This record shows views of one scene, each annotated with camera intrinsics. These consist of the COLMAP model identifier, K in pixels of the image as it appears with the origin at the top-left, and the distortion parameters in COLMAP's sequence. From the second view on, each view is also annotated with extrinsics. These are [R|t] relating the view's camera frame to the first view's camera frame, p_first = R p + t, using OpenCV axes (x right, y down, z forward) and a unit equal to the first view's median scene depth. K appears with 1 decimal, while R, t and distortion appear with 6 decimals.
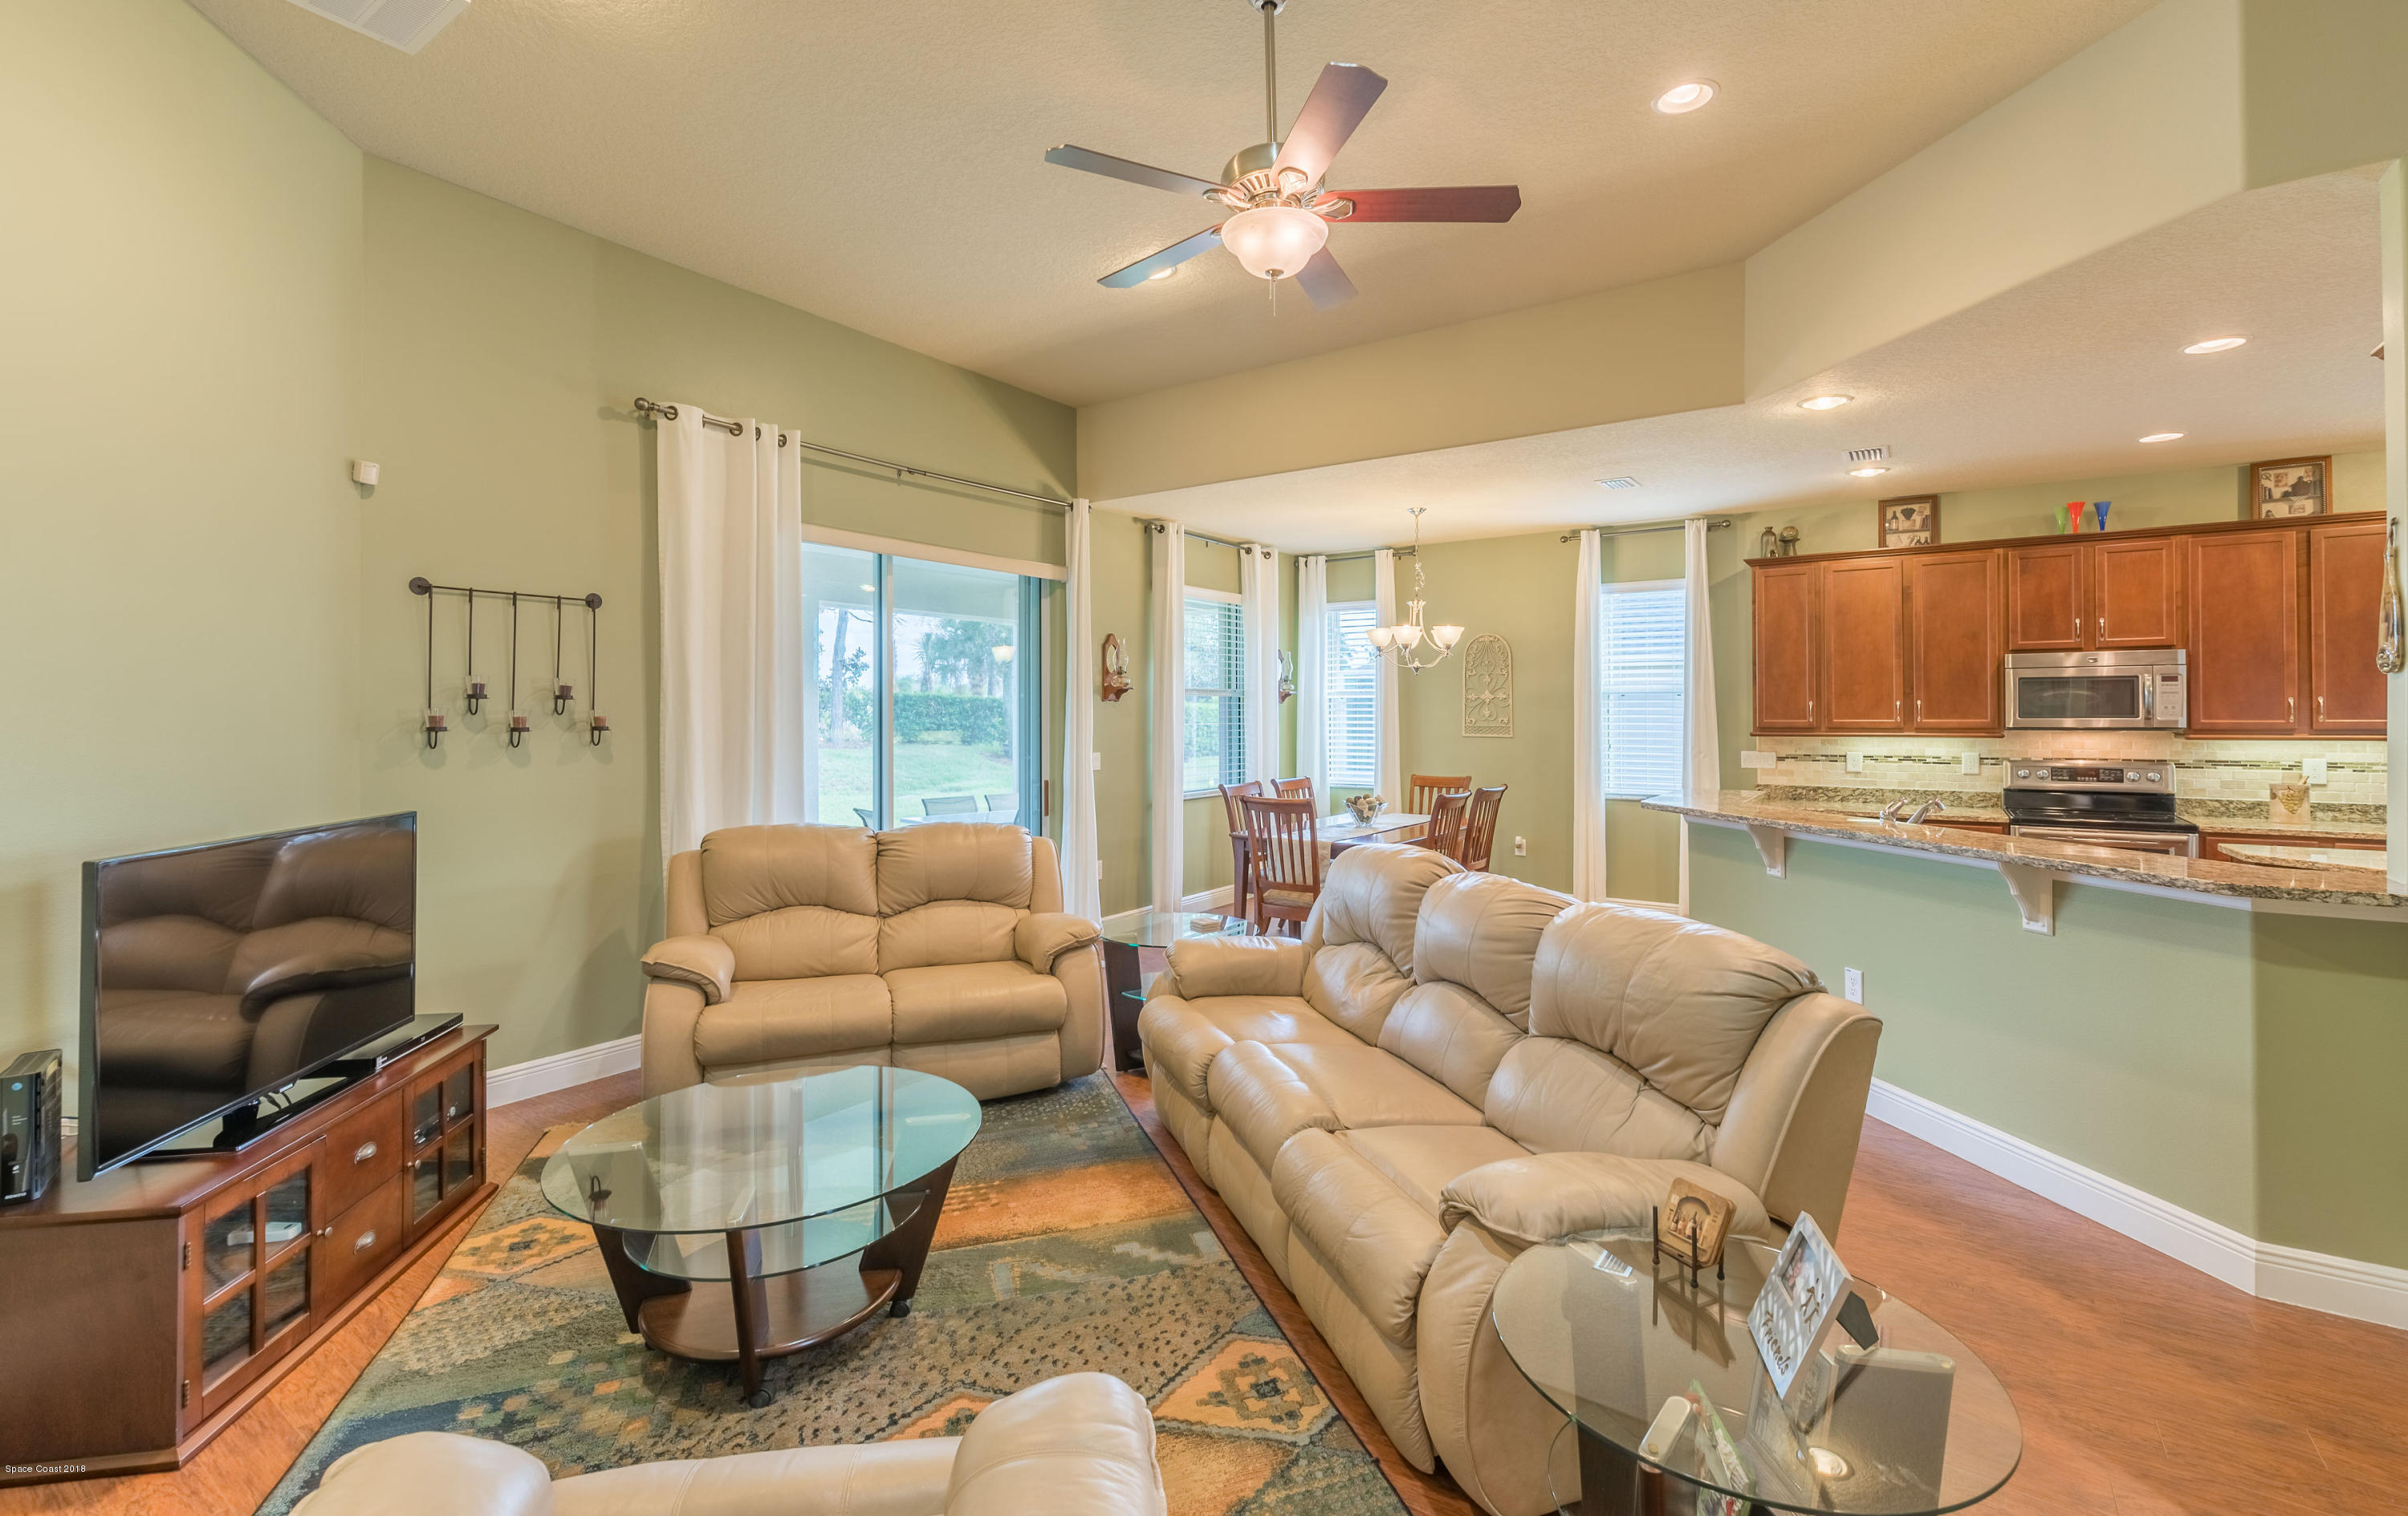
lens RADIAL K [[1030.8, 0, 1248.0], [0, 1030.8, 694.5], [0, 0, 1]] dist [-0.003584, -0.000161]
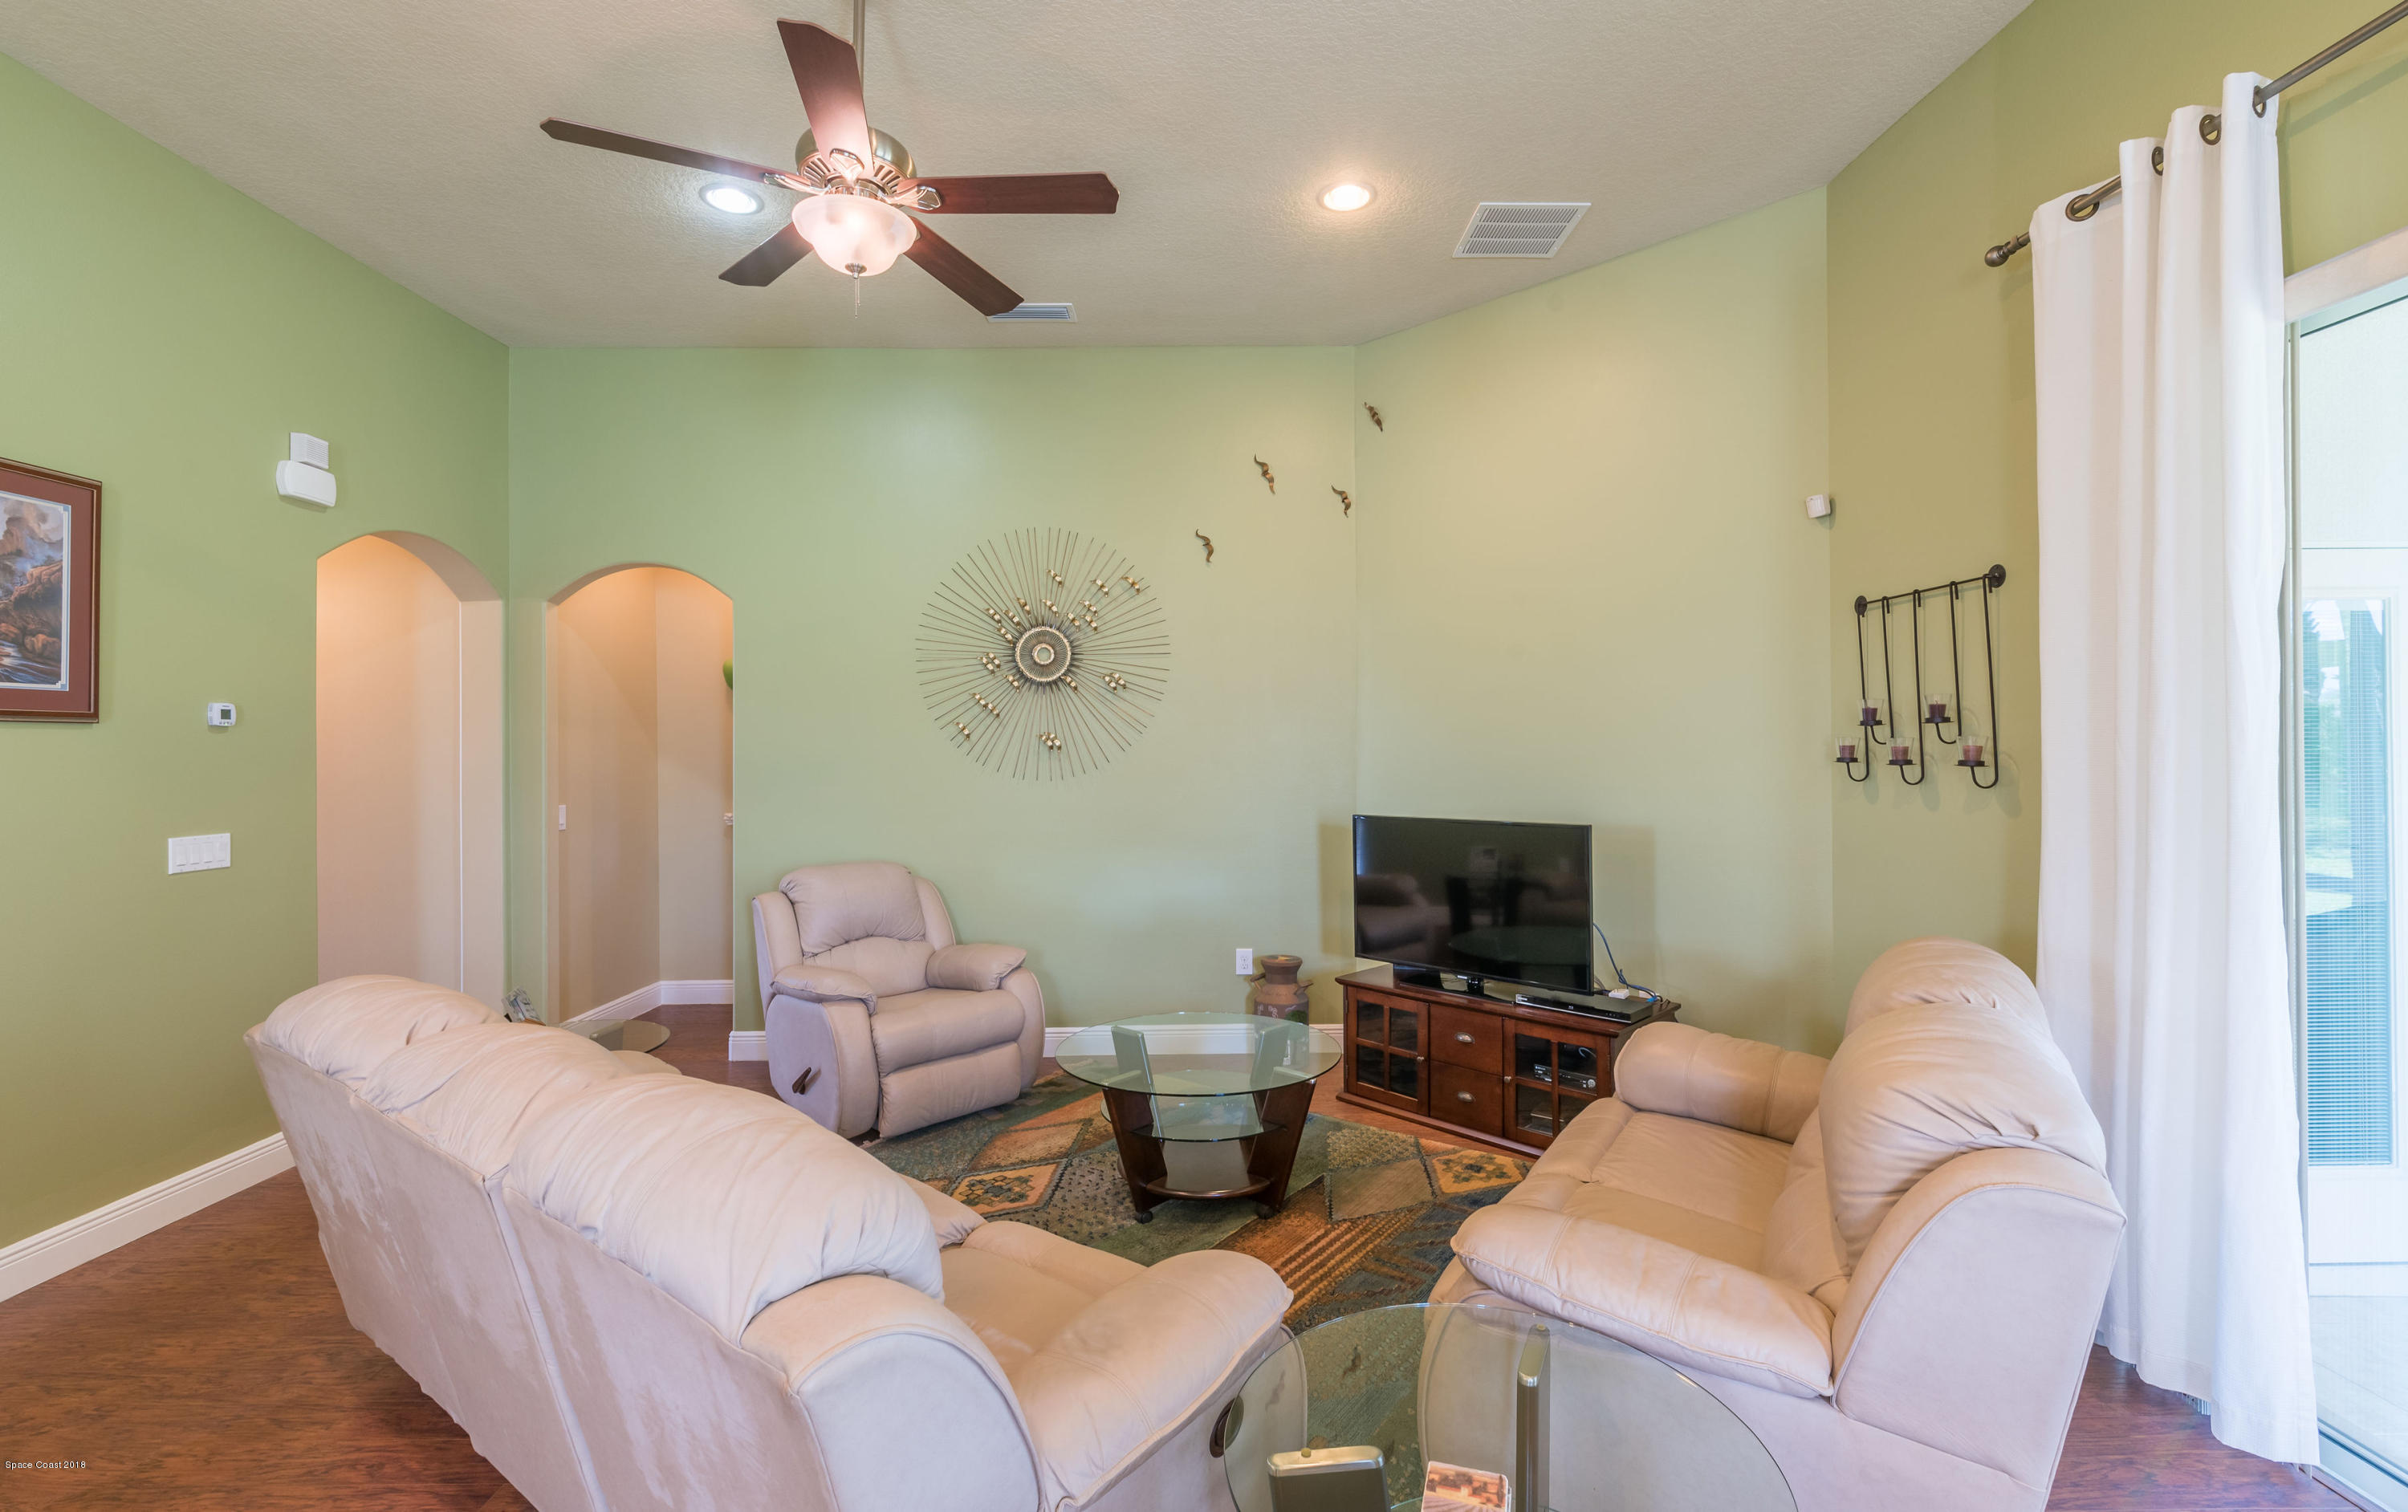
lens RADIAL K [[1030.8, 0, 1200.8], [0, 1030.8, 750.2], [0, 0, 1]] dist [-0.003584, -0.000161]
pose [[-0.834208, 0.007960, -0.551393, 0.118720], [0.020212, 0.999665, -0.016148, 0.016344], [0.551079, -0.024616, -0.834090, 0.836414]]
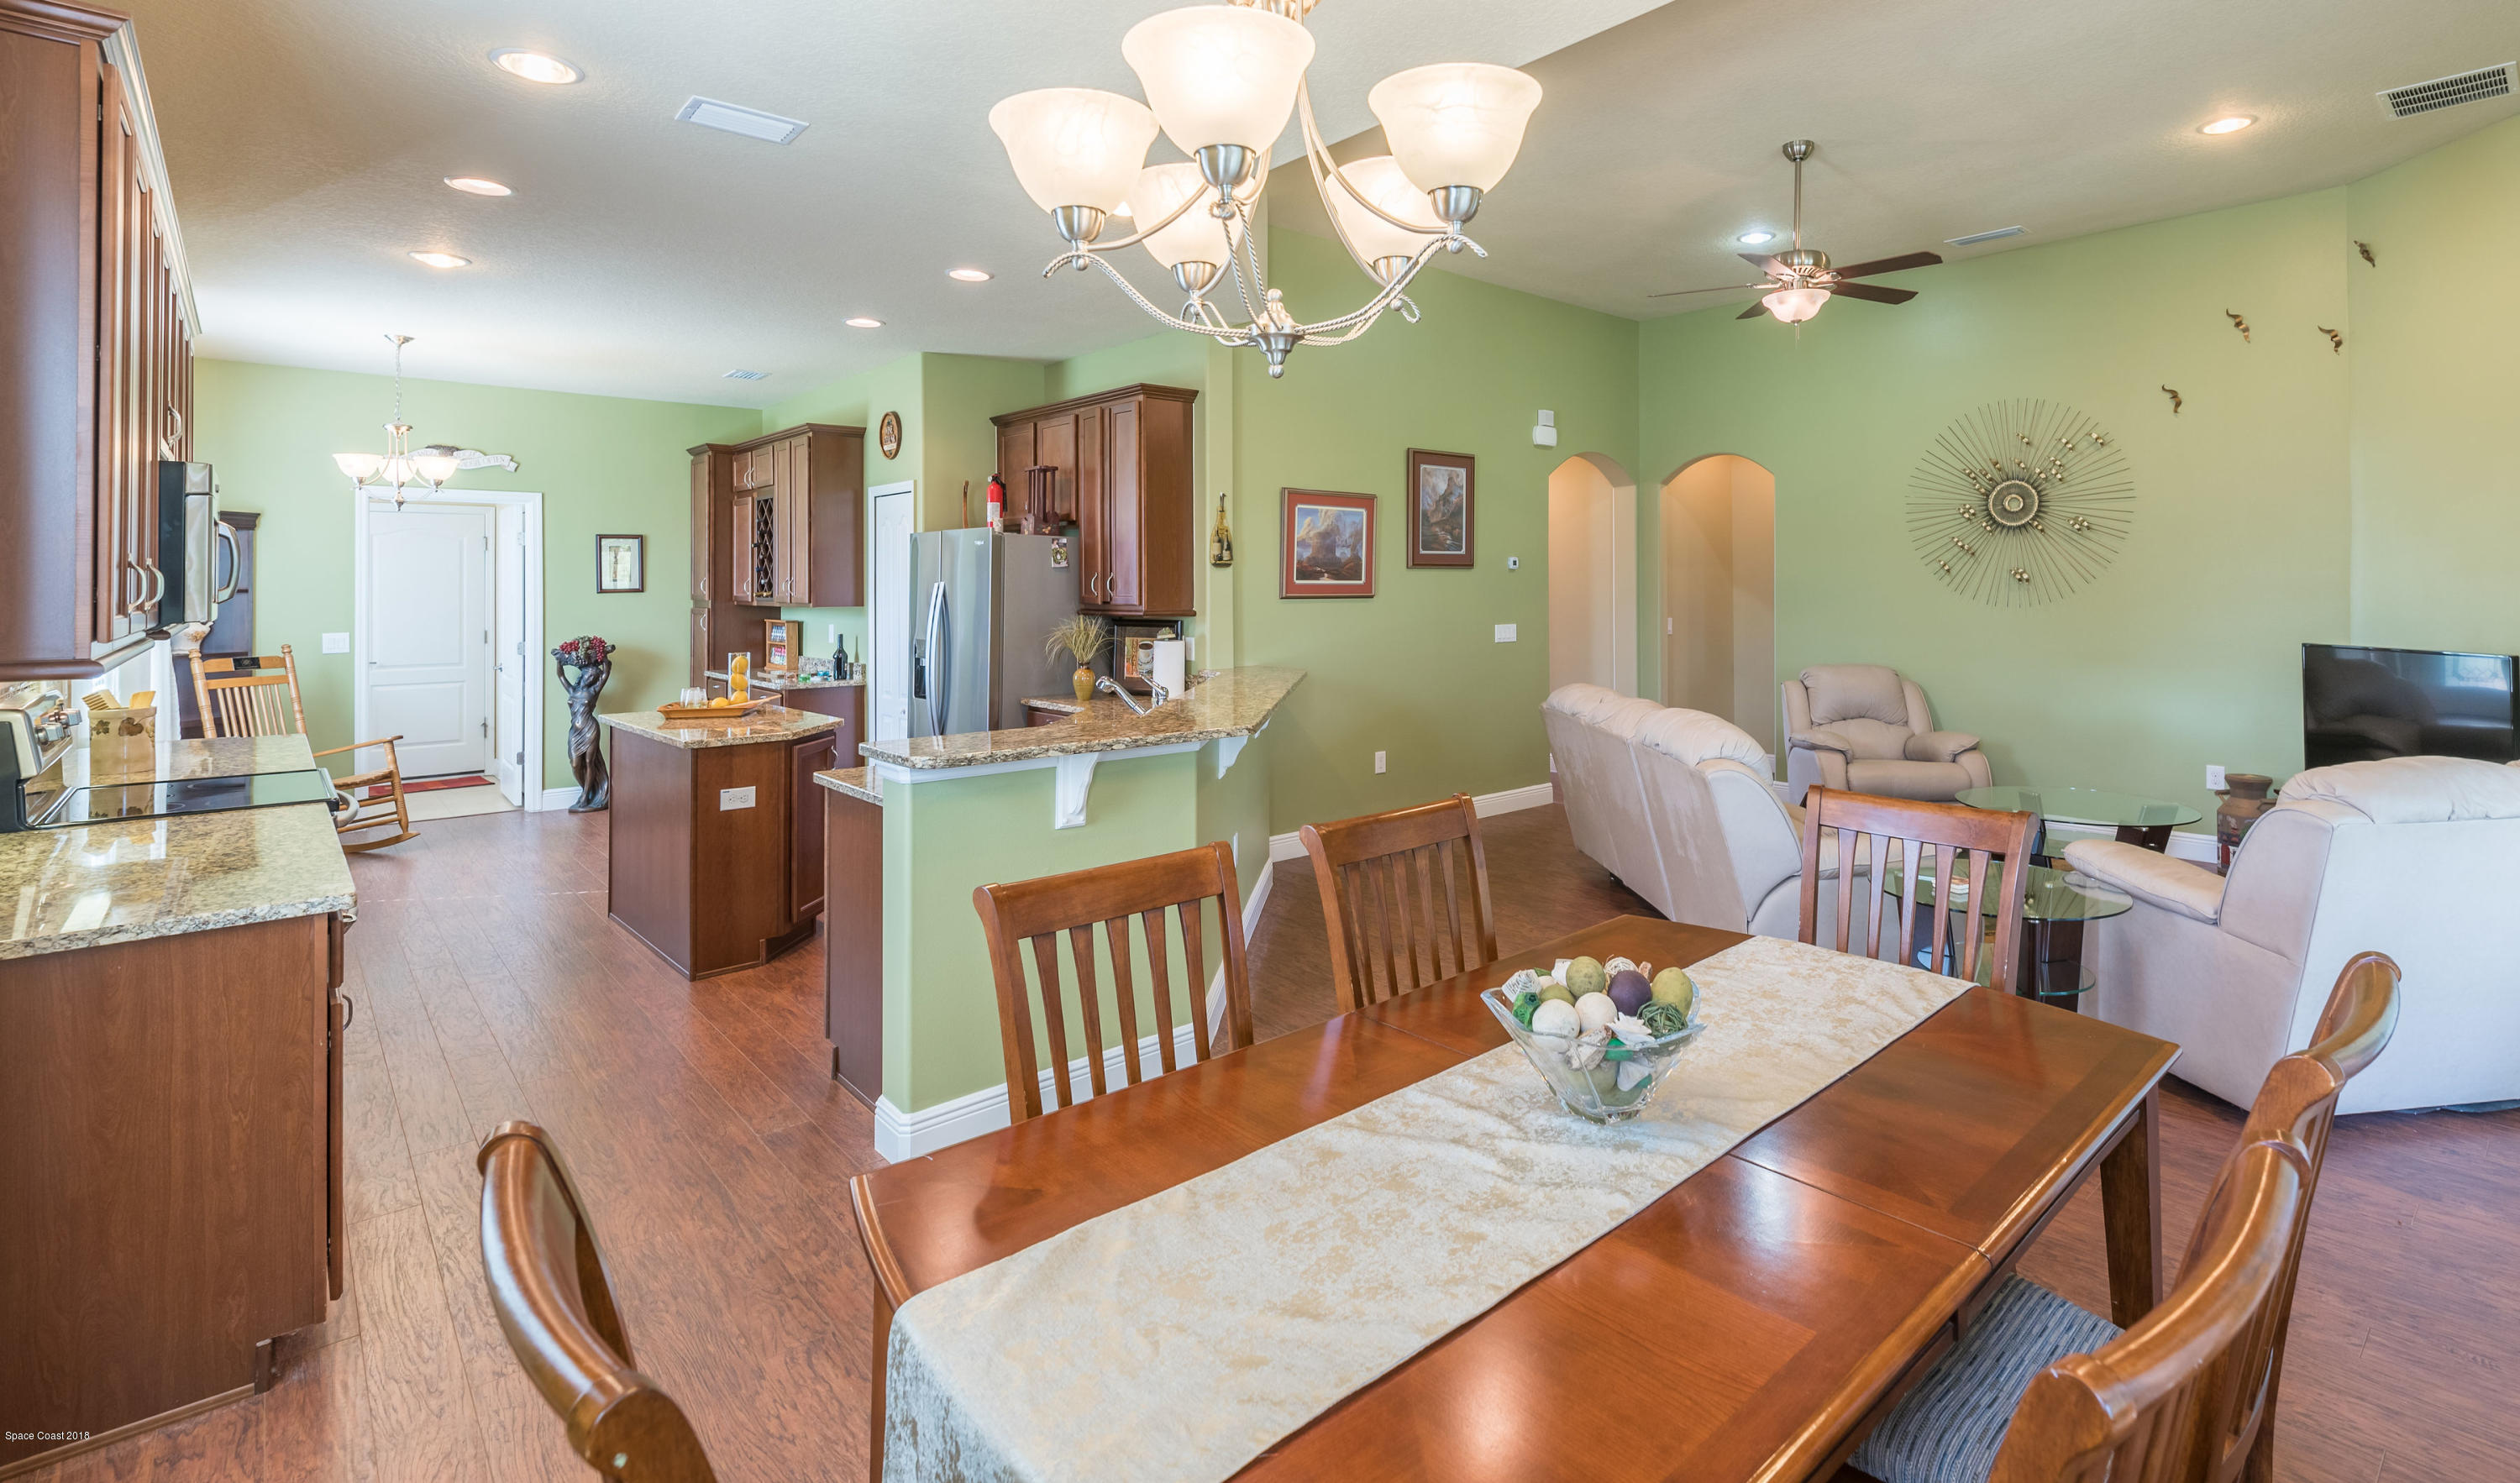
lens RADIAL K [[1110.2, 0, 1389.6], [0, 1110.2, 566.4], [0, 0, 1]] dist [0.002819, -0.001406]
pose [[-0.972693, 0.009587, 0.231898, 0.109113], [0.001023, 0.999314, -0.037022, 0.024251], [-0.232094, -0.035773, -0.972035, 1.253306]]
